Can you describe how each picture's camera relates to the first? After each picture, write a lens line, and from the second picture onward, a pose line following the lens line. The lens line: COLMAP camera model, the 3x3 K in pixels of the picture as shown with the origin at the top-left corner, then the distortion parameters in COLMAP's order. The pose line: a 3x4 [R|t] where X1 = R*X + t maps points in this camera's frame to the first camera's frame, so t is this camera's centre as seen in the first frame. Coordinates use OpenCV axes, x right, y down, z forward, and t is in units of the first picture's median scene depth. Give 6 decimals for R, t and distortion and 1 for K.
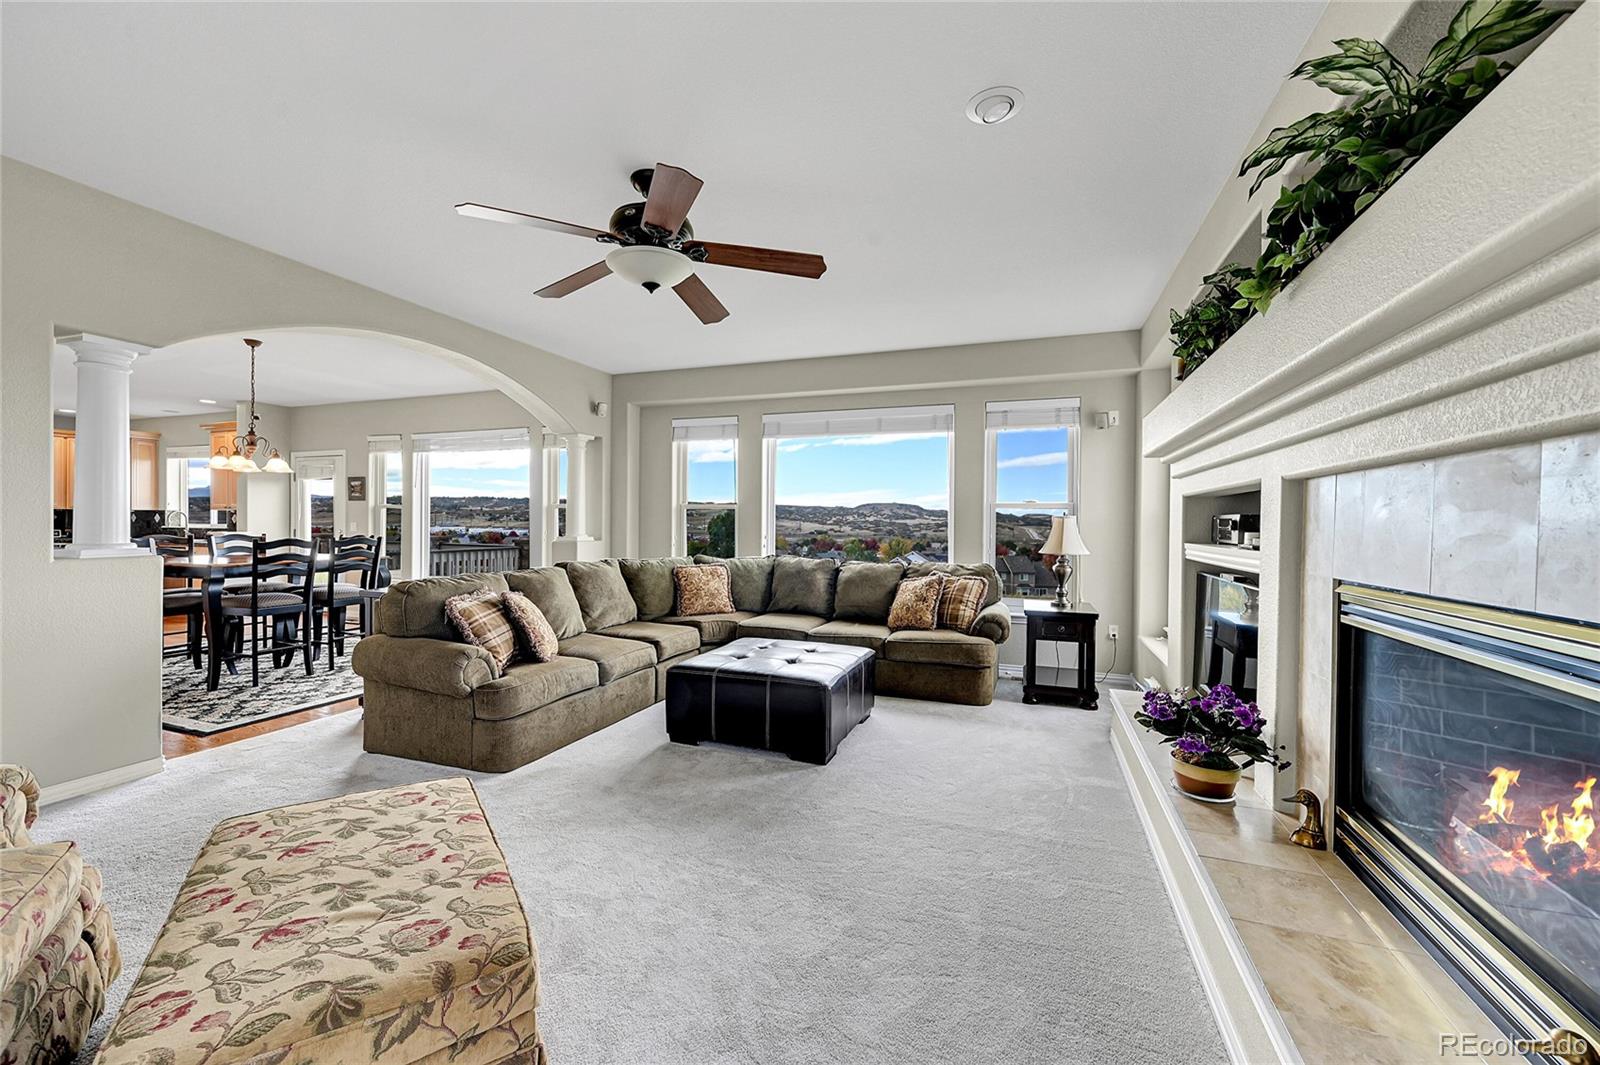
lens RADIAL K [[626.0, 0, 798.6], [0, 626.0, 527.5], [0, 0, 1]] dist [-0.002441, 0.000404]
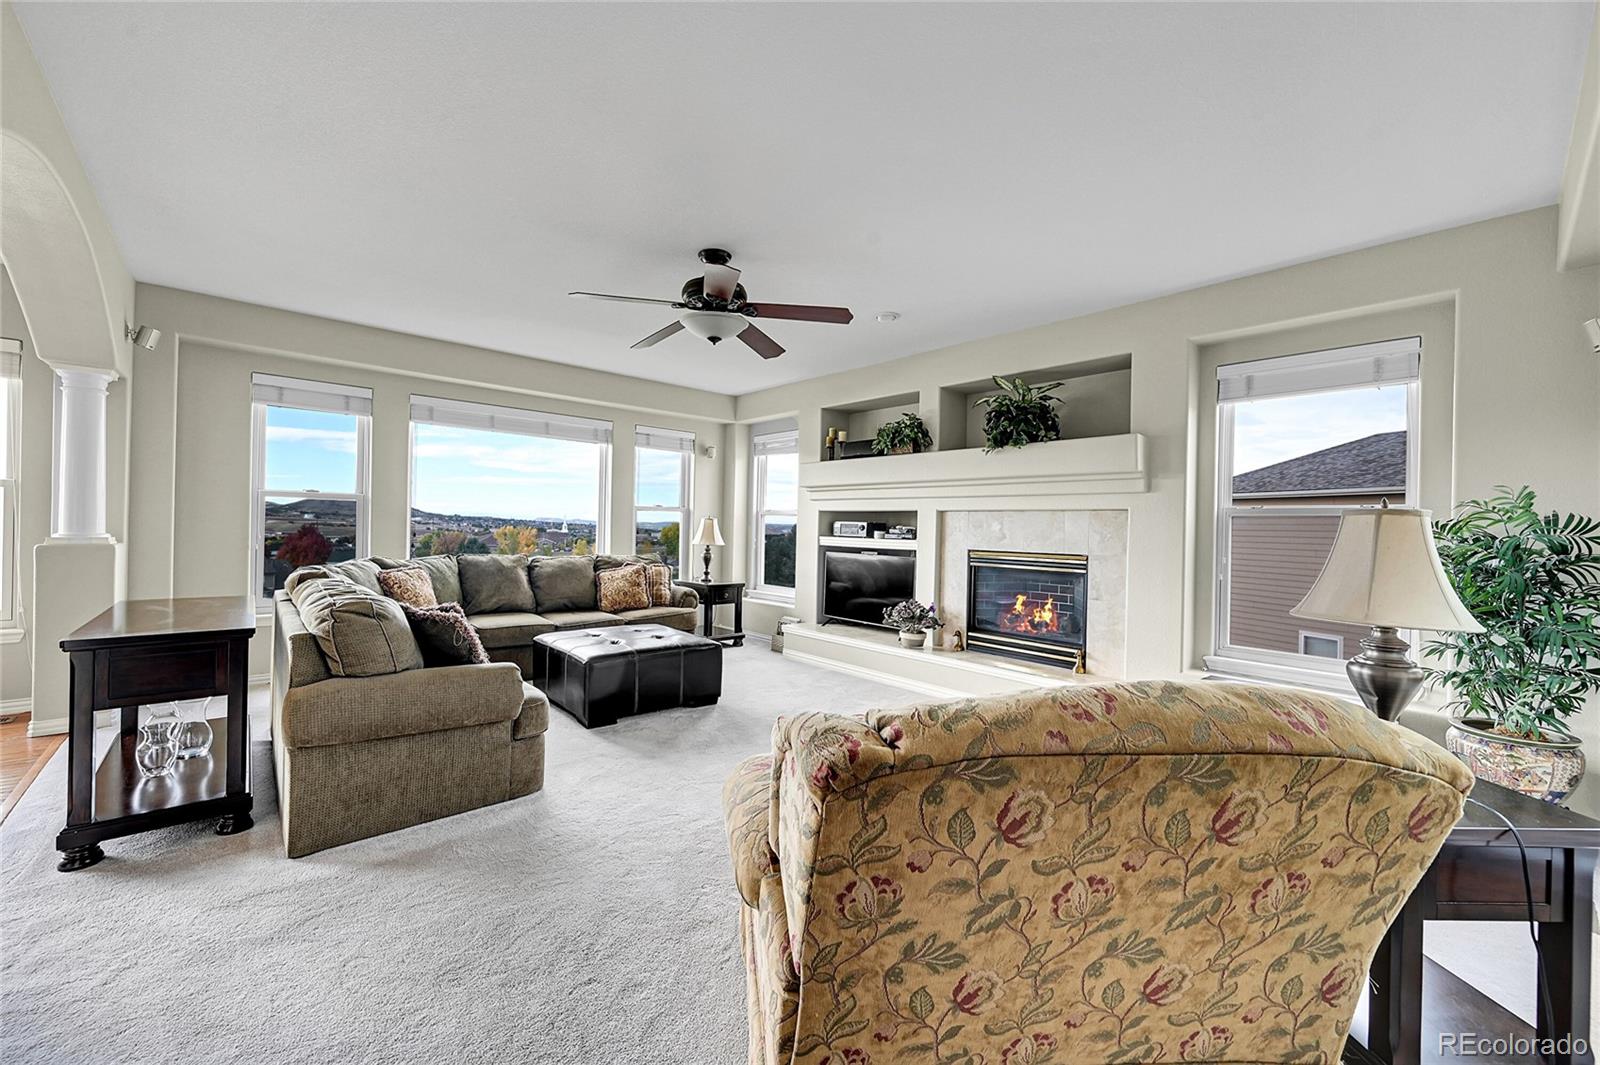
lens RADIAL K [[626.0, 0, 798.6], [0, 626.0, 527.5], [0, 0, 1]] dist [-0.002441, 0.000404]
pose [[0.463524, 0.001738, 0.886083, -1.051768], [-0.011688, 0.999923, 0.004154, -0.008723], [-0.886007, -0.012282, 0.463509, 0.211609]]
